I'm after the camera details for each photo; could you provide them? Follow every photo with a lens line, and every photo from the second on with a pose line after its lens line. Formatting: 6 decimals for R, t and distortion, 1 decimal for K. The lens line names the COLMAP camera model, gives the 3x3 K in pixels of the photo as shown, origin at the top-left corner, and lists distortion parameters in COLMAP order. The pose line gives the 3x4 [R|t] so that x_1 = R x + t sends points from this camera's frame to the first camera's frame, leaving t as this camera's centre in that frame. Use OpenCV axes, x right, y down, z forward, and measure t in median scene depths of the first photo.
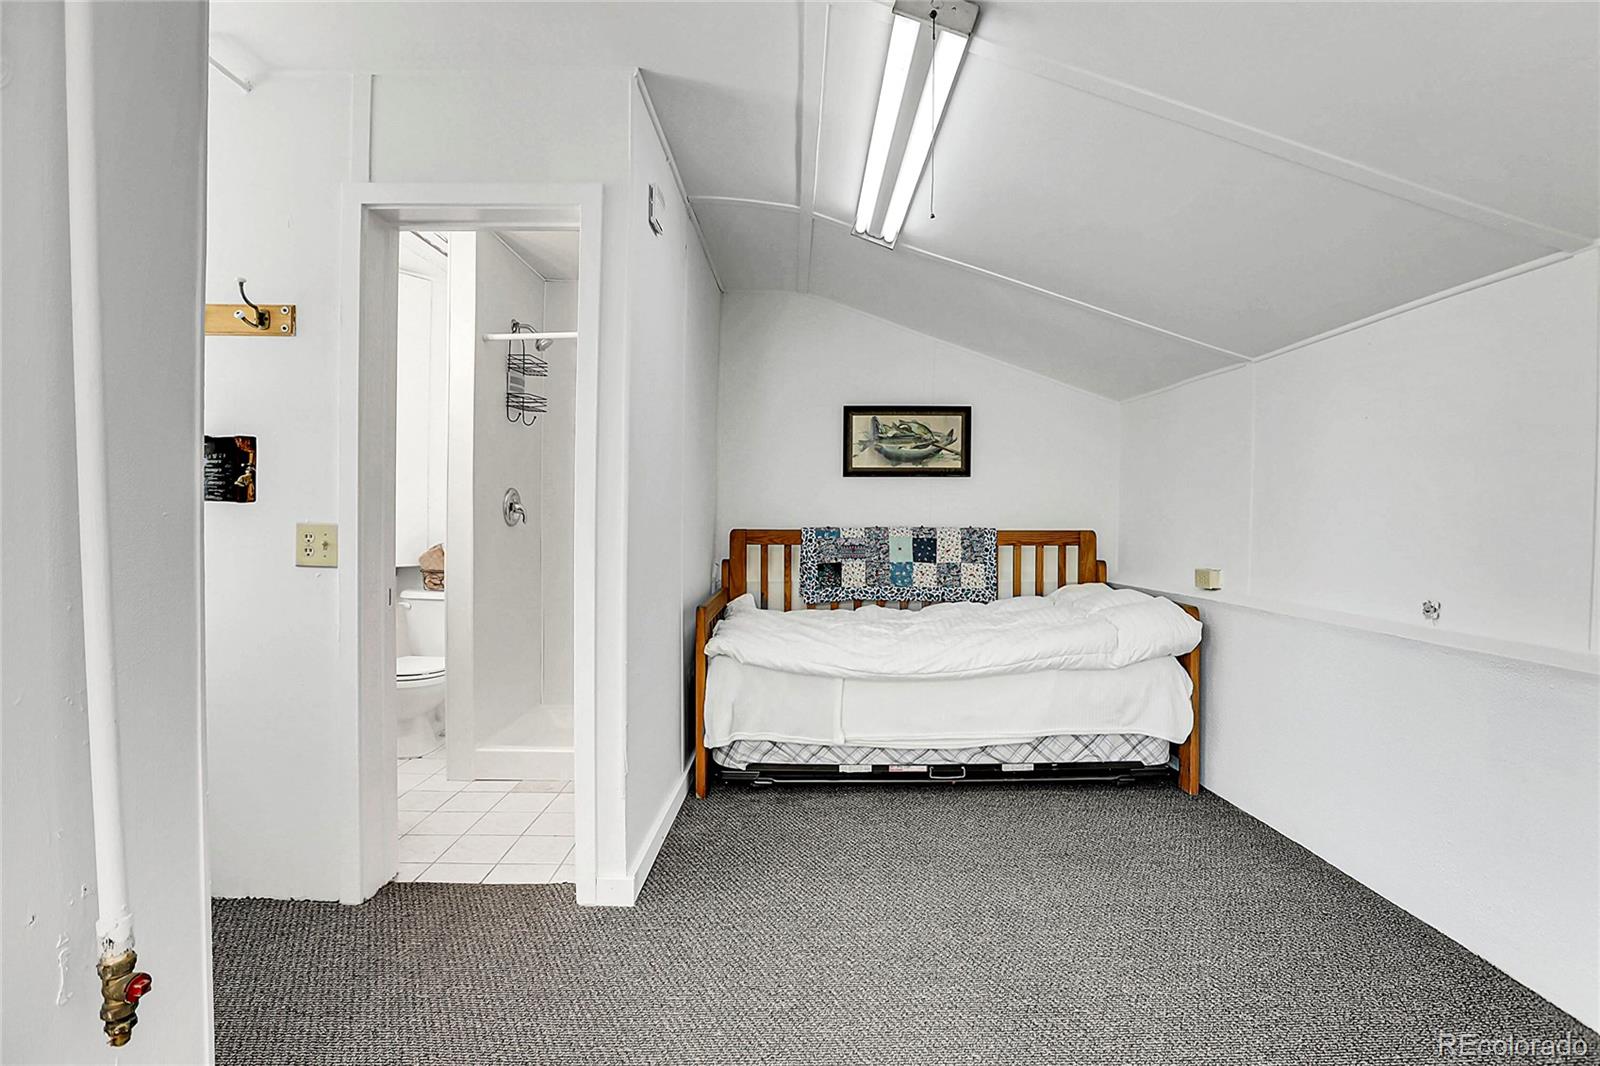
lens RADIAL K [[735.6, 0, 806.8], [0, 735.6, 531.8], [0, 0, 1]] dist [-0.030805, 0.000352]
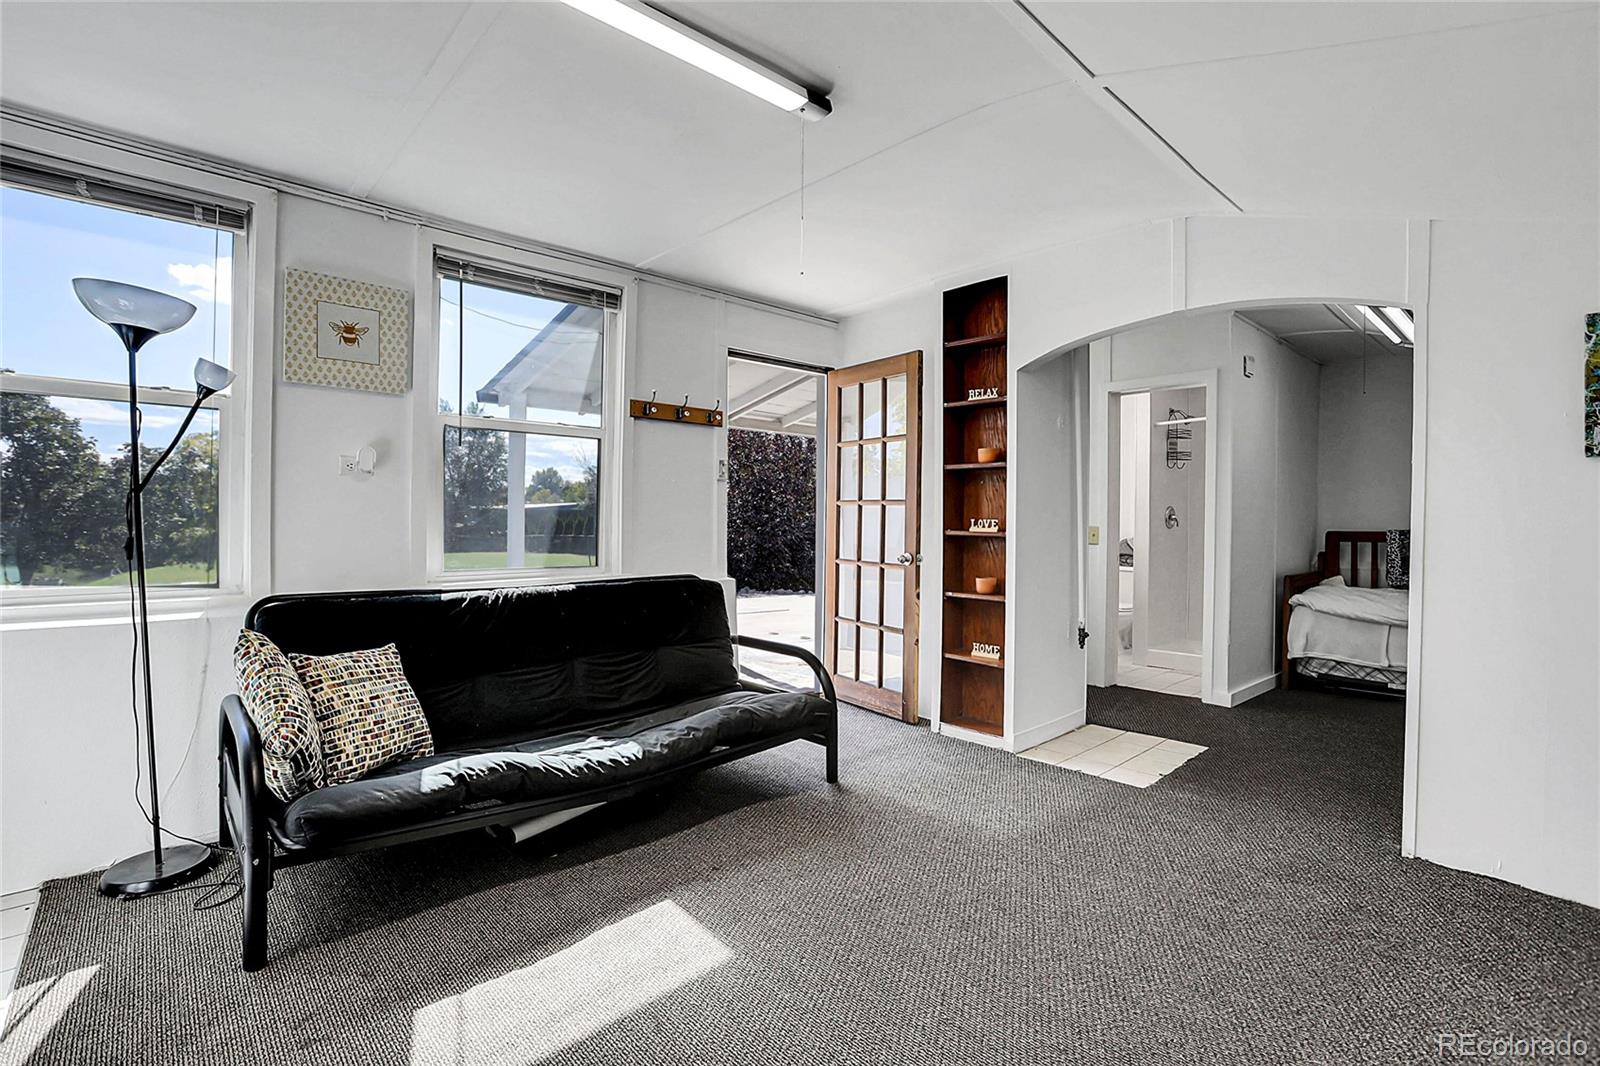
lens RADIAL K [[735.6, 0, 807.5], [0, 735.6, 533.9], [0, 0, 1]] dist [-0.030805, 0.000352]
pose [[0.673622, -0.001215, -0.739075, 0.315732], [-0.003788, 0.999980, -0.005096, 0.016186], [0.739067, 0.006232, 0.673603, -0.854604]]
